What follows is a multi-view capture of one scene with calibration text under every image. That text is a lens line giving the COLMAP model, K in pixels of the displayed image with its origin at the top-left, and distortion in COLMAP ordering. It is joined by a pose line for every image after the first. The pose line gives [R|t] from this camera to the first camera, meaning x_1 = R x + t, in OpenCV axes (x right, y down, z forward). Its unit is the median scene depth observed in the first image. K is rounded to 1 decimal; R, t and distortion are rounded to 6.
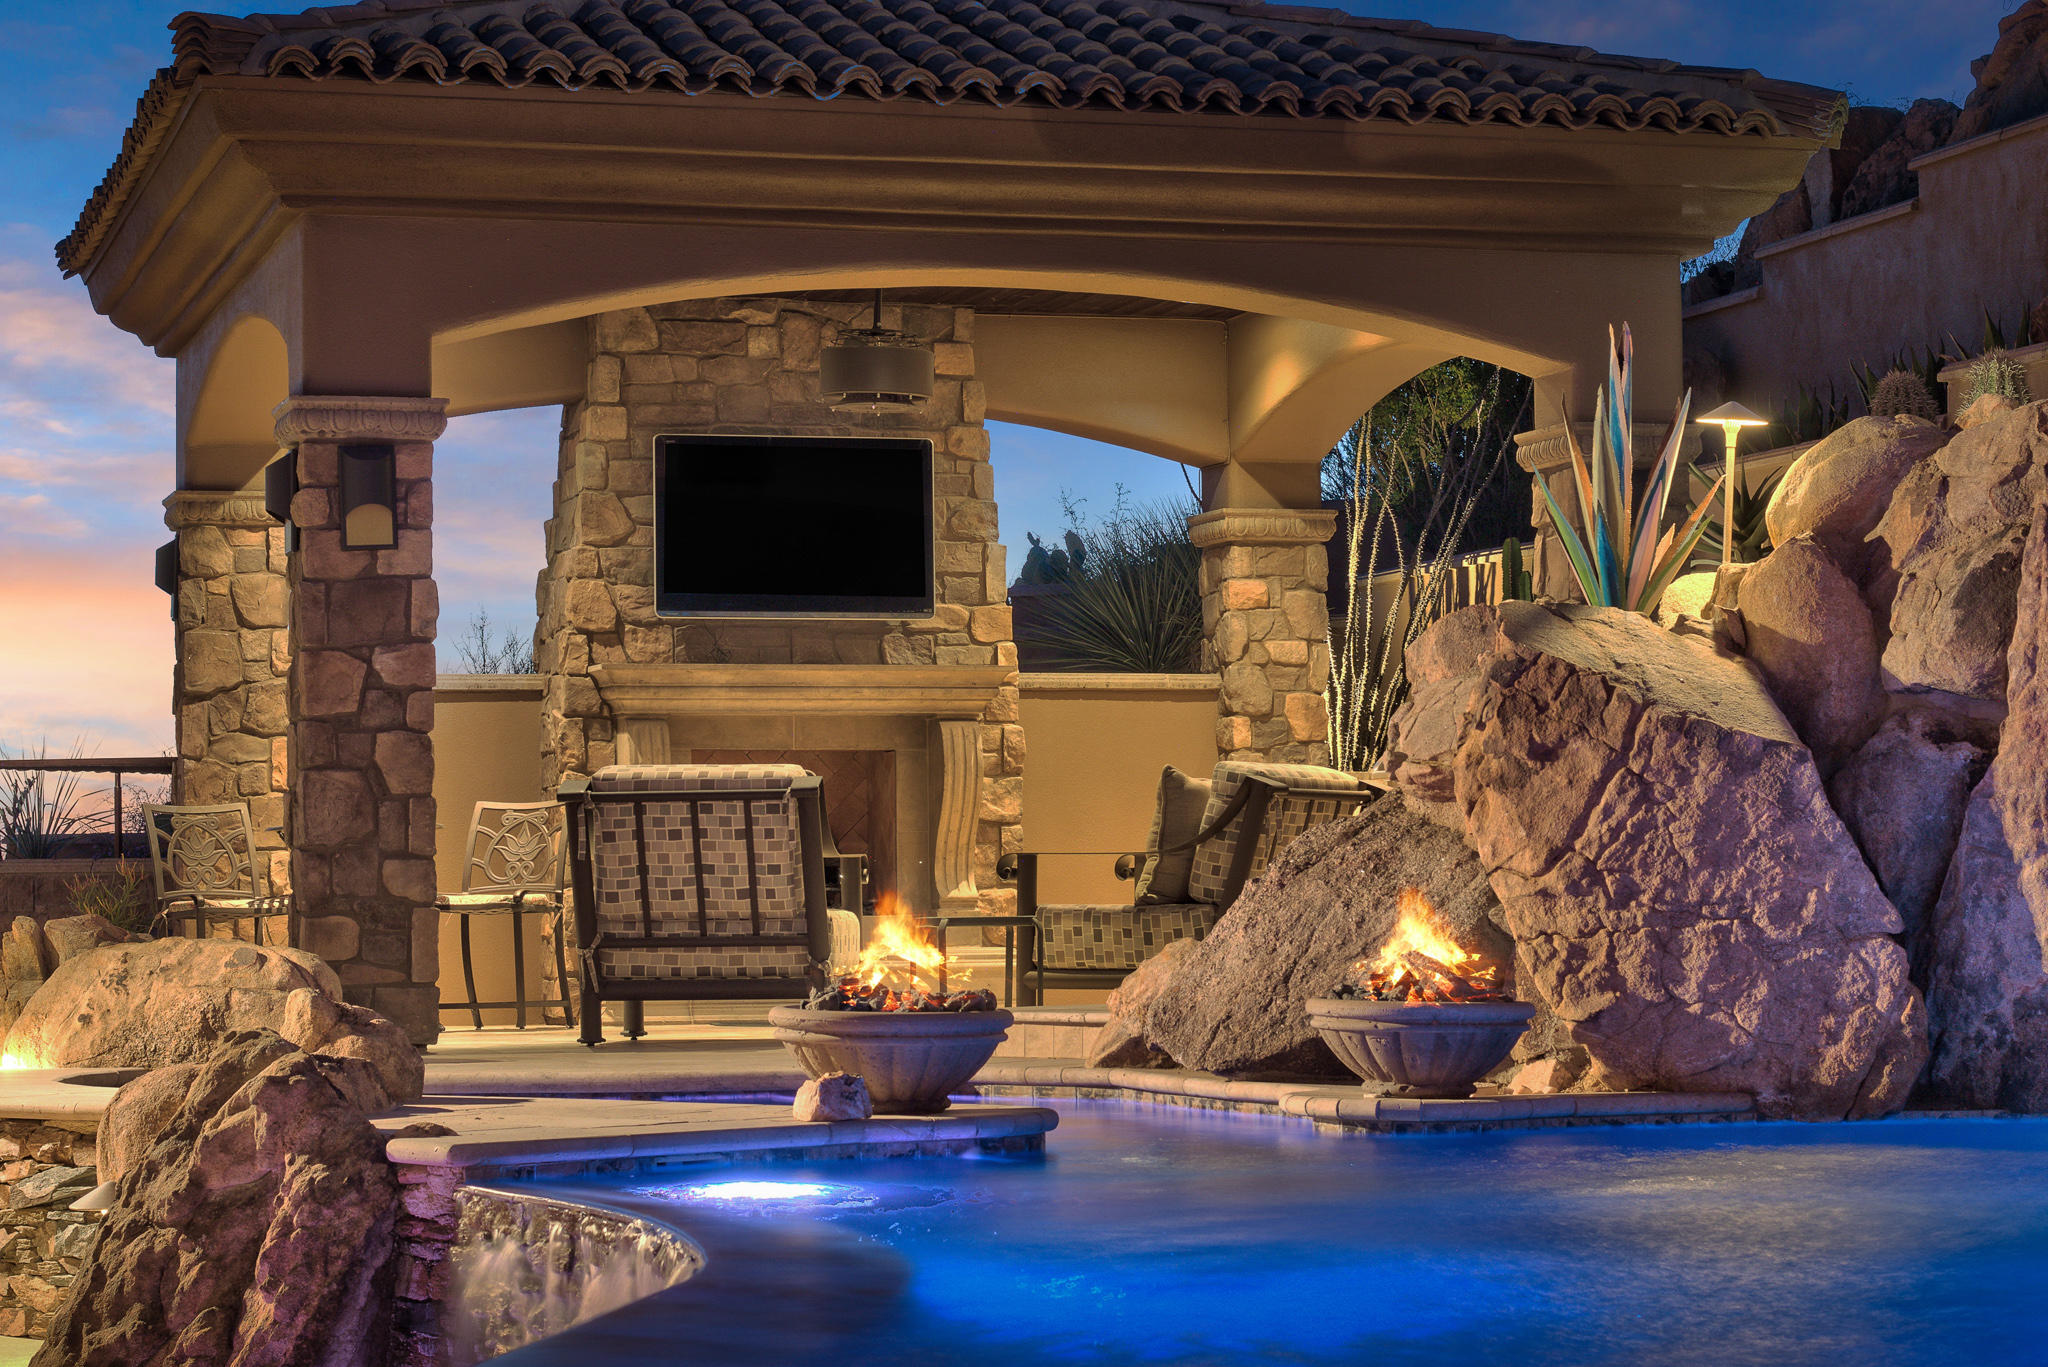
lens RADIAL K [[4752.2, 0, 1024.0], [0, 4752.2, 683.5], [0, 0, 1]] dist [-0.098122, -0.746768]
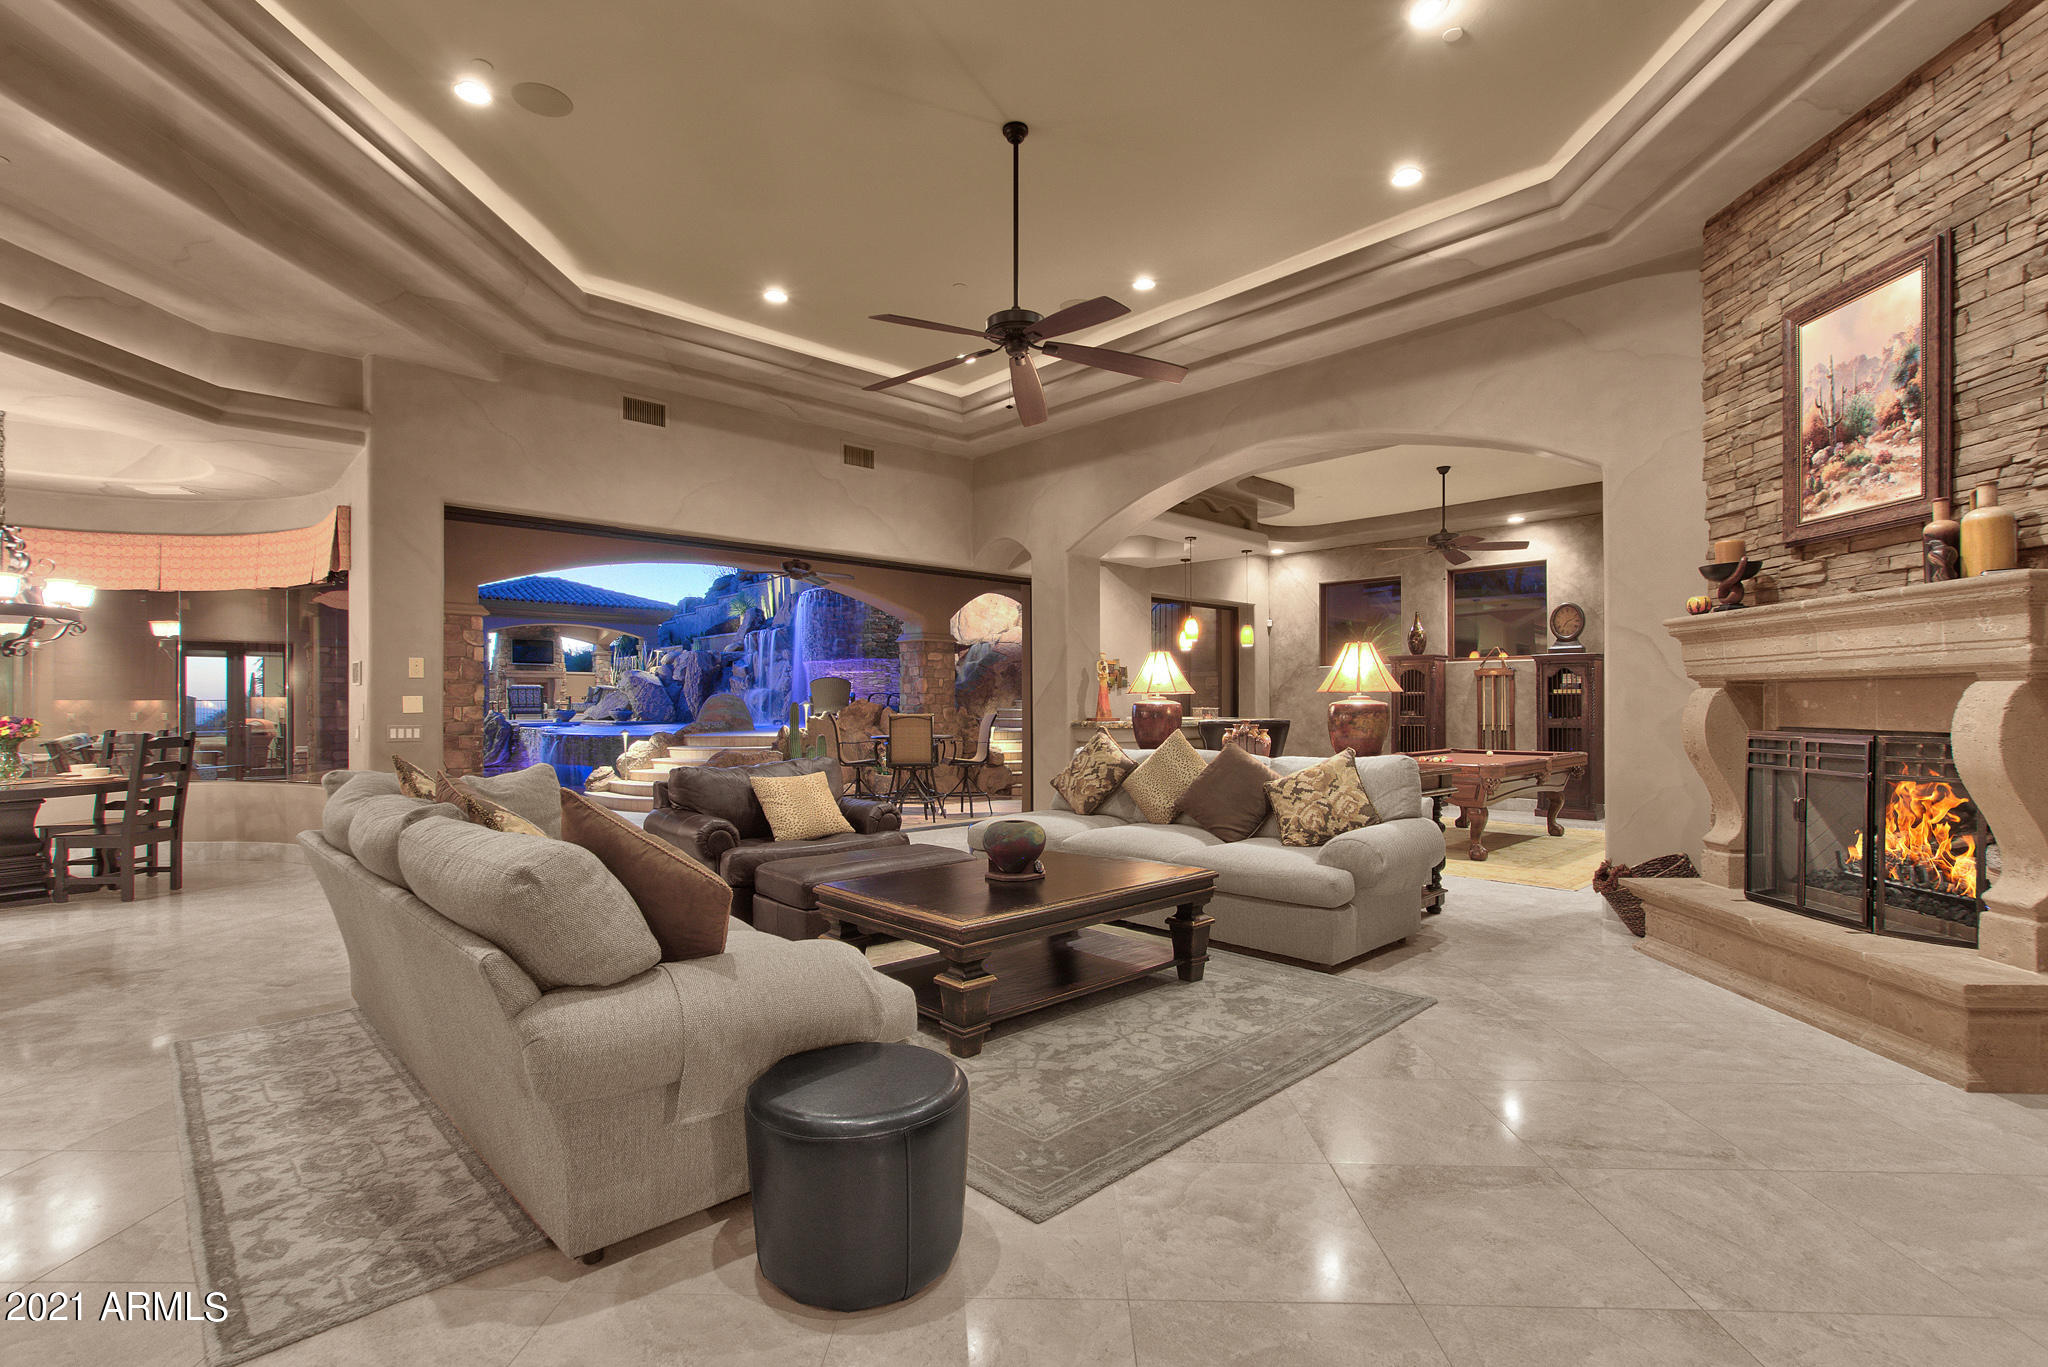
lens RADIAL K [[940.2, 0, 1021.6], [0, 940.2, 698.4], [0, 0, 1]] dist [-0.016506, 0.004337]
pose [[0.888190, 0.006679, 0.459428, -0.054181], [-0.022799, 0.999303, 0.029547, -0.027349], [-0.458910, -0.036718, 0.887724, -0.833021]]
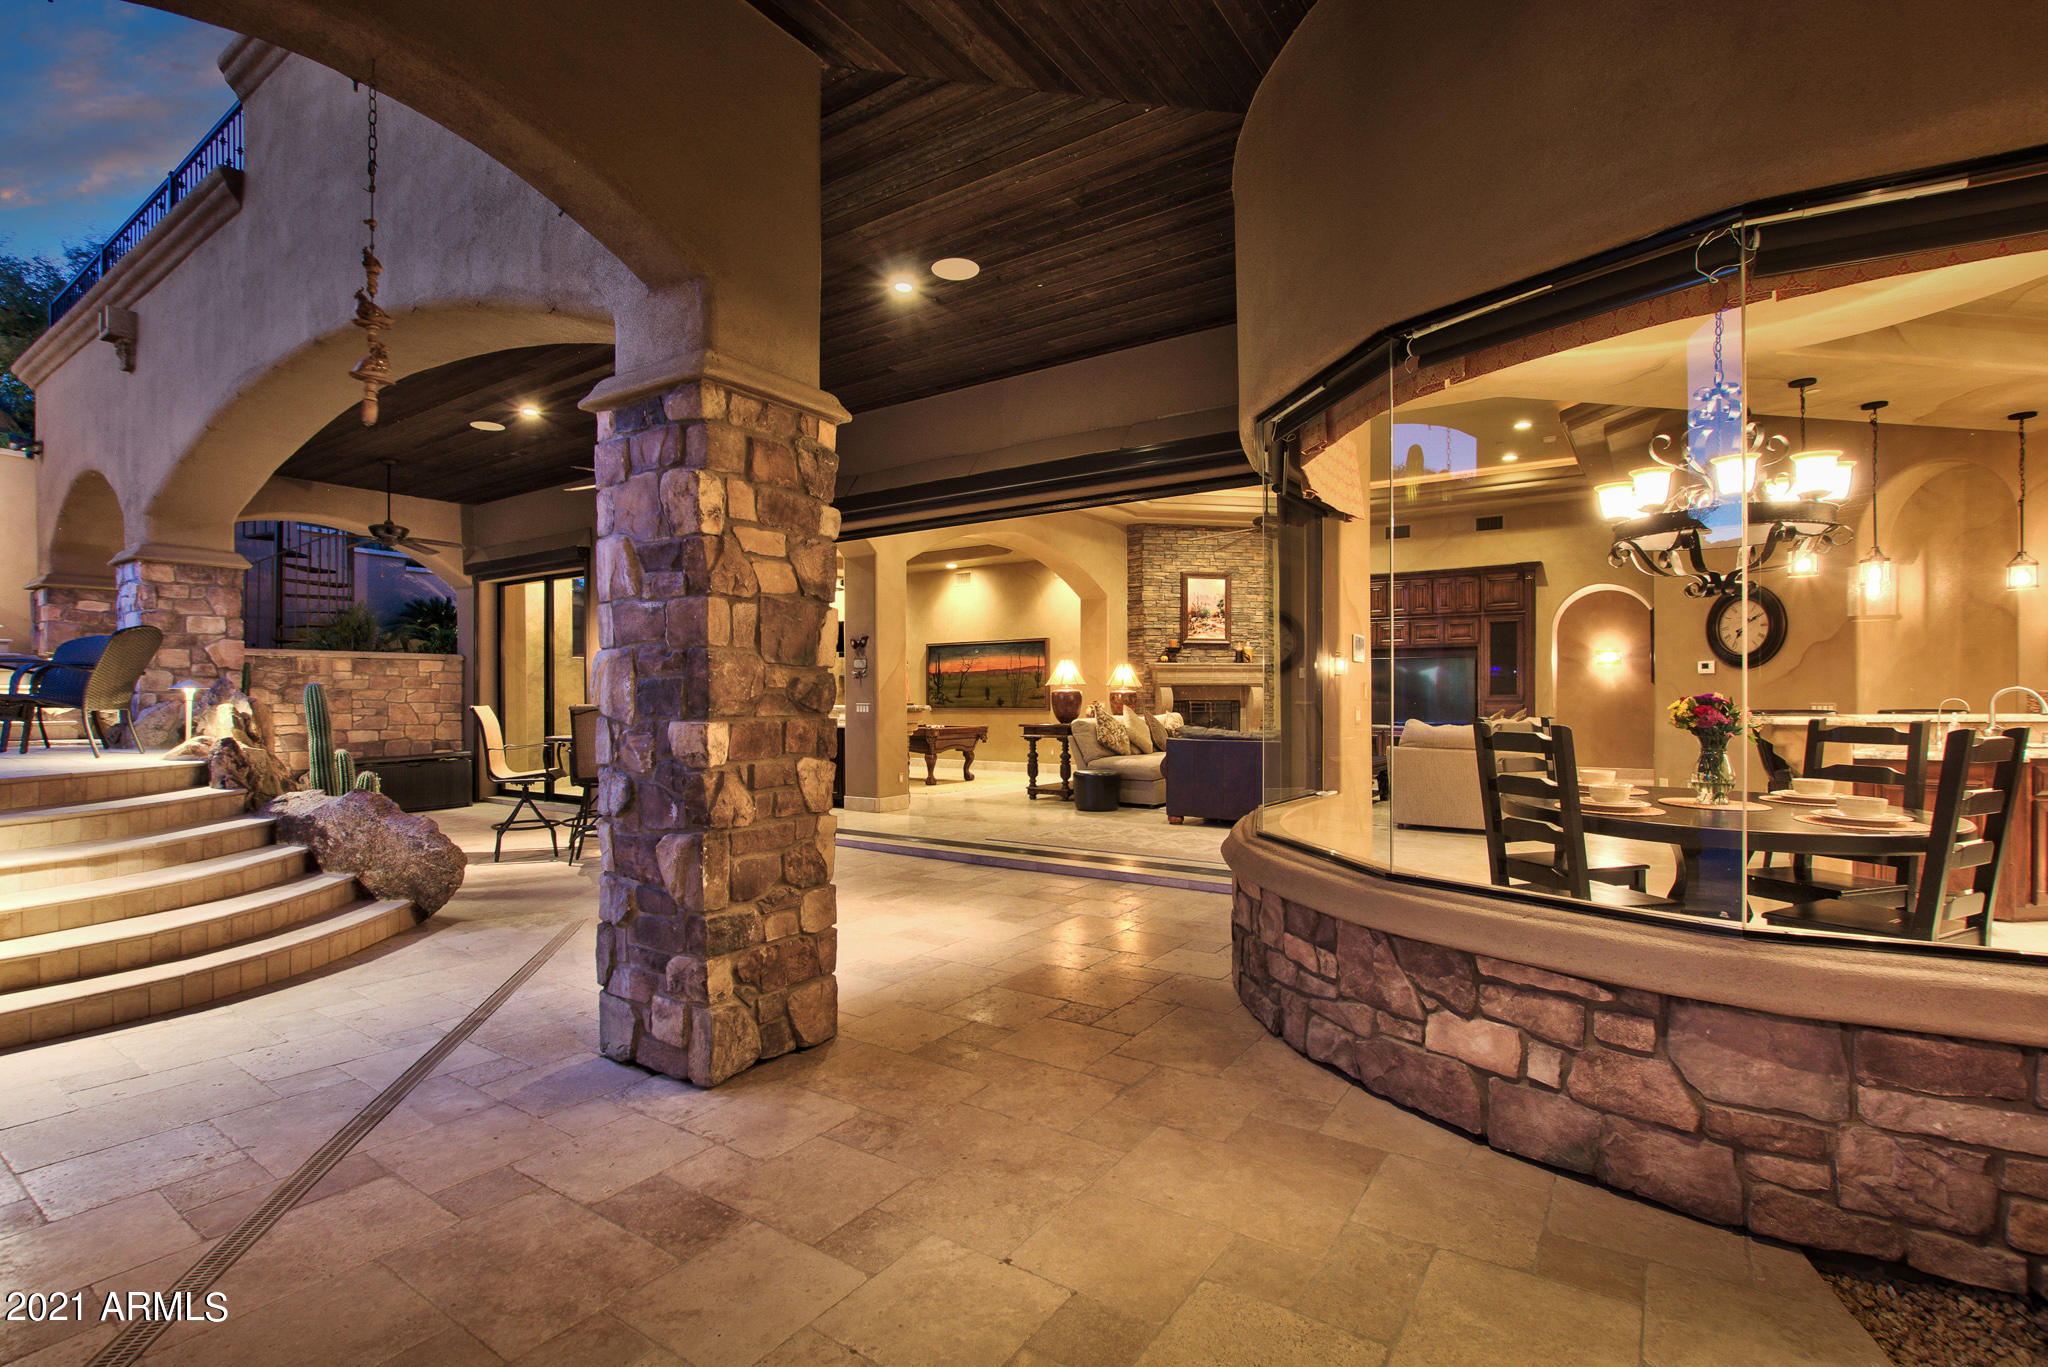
lens RADIAL K [[940.2, 0, 1021.6], [0, 940.2, 698.4], [0, 0, 1]] dist [-0.016506, 0.004337]
pose [[-0.631609, 0.007980, 0.775246, -0.322474], [-0.025701, 0.999182, -0.031225, 0.014128], [-0.774861, -0.039647, -0.630887, -0.015213]]
